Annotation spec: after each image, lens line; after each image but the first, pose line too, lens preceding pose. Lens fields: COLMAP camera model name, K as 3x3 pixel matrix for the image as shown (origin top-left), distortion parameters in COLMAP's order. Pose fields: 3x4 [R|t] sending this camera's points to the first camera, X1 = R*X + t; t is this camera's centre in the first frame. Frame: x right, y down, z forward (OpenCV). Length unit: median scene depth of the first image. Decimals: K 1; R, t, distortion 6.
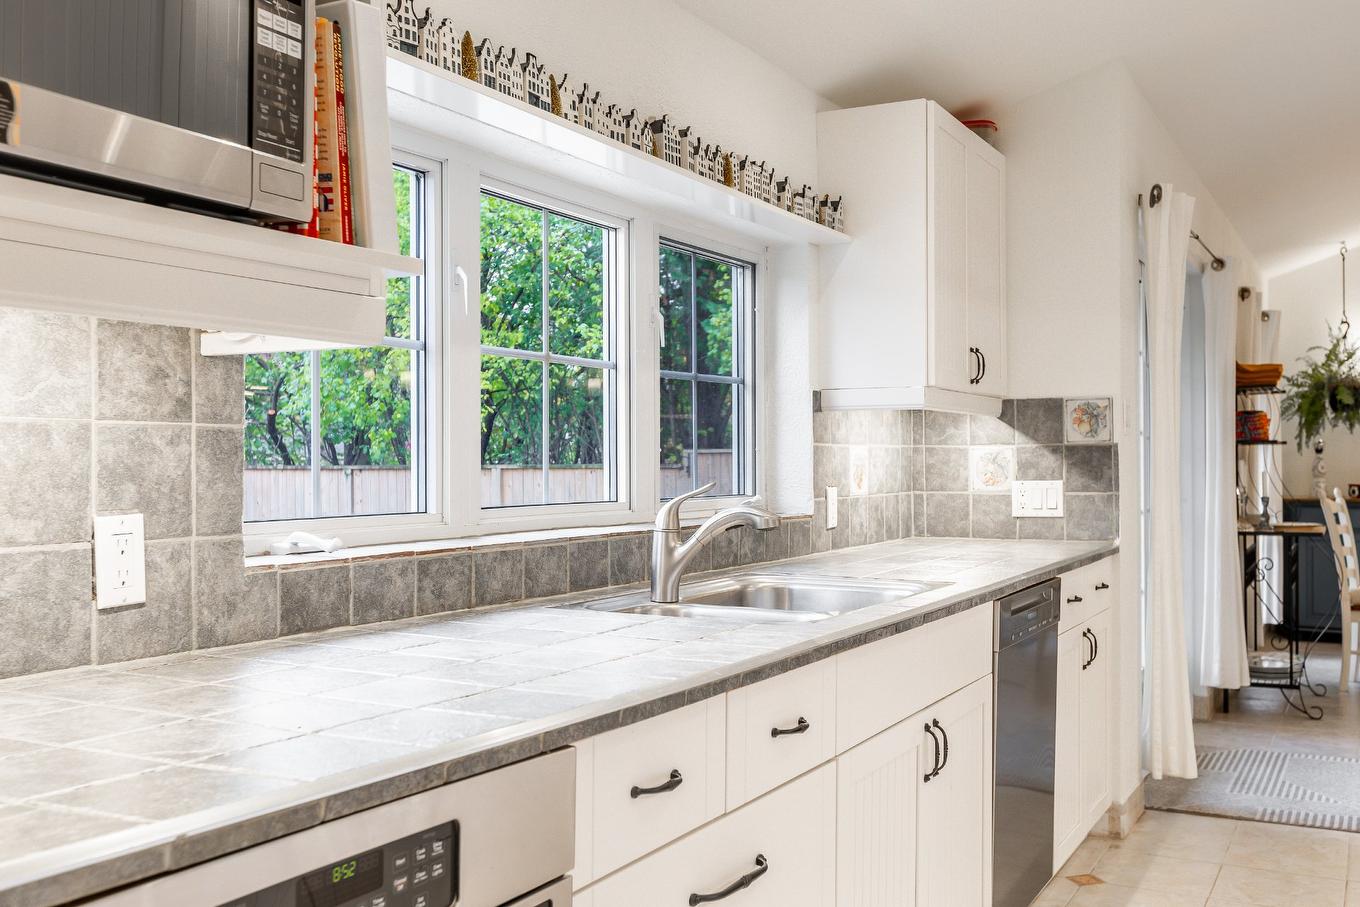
lens RADIAL K [[1329.2, 0, 679.7], [0, 1329.2, 453.5], [0, 0, 1]] dist [-0.004486, 0.000000]
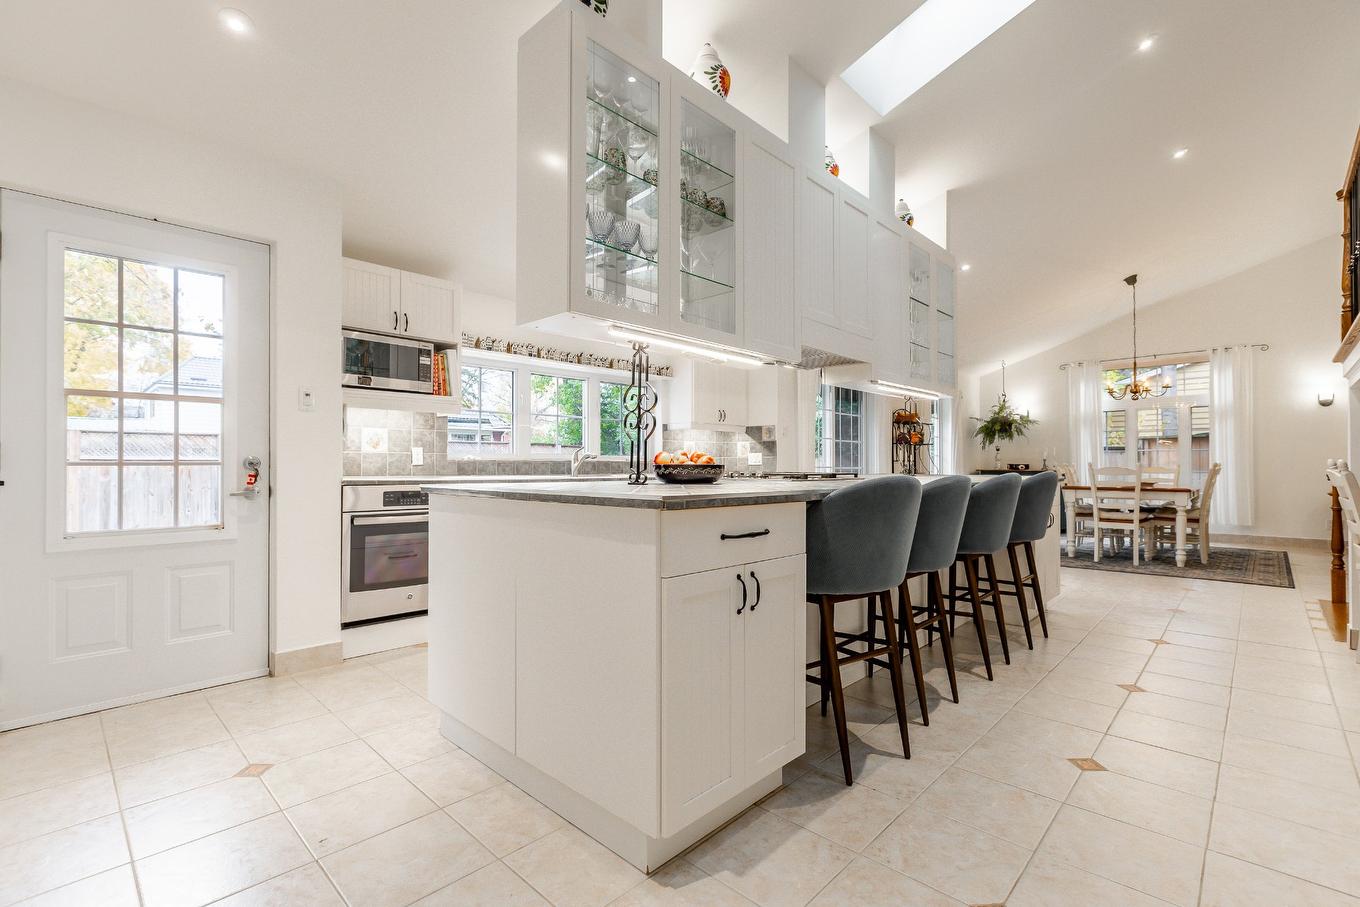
lens RADIAL K [[610.5, 0, 675.7], [0, 610.5, 458.7], [0, 0, 1]] dist [0.008914, -0.001392]
pose [[0.957731, 0.000995, -0.287662, 0.870348], [-0.001752, 0.999996, -0.002376, 0.065704], [0.287659, 0.002780, 0.957729, -0.708292]]
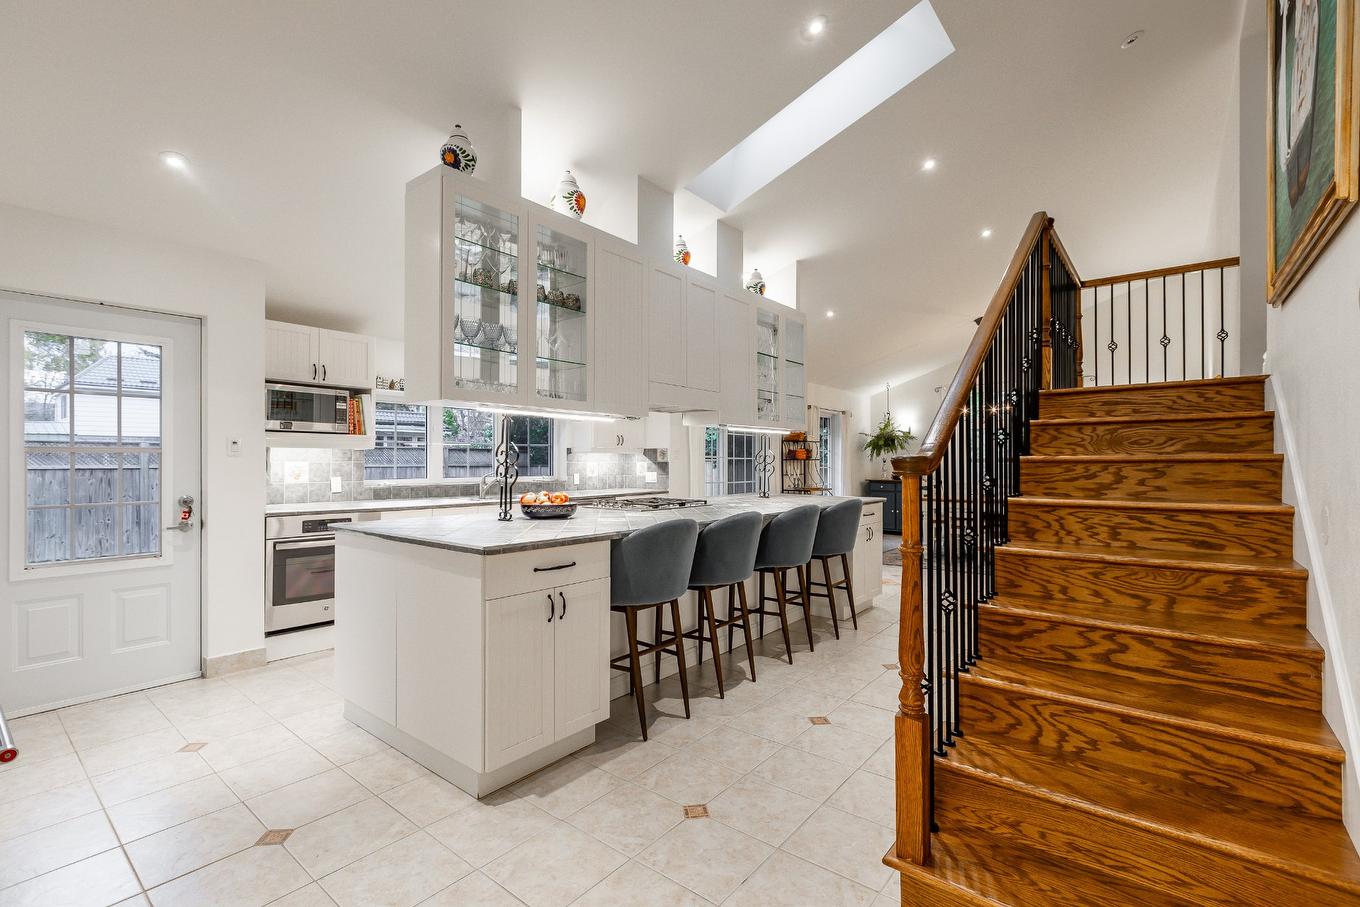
lens RADIAL K [[610.5, 0, 677.5], [0, 610.5, 458.0], [0, 0, 1]] dist [0.008914, -0.001392]
pose [[0.978526, 0.003539, -0.206095, 1.163217], [-0.002986, 0.999991, 0.002992, -0.037802], [0.206104, -0.002313, 0.978527, -0.975607]]
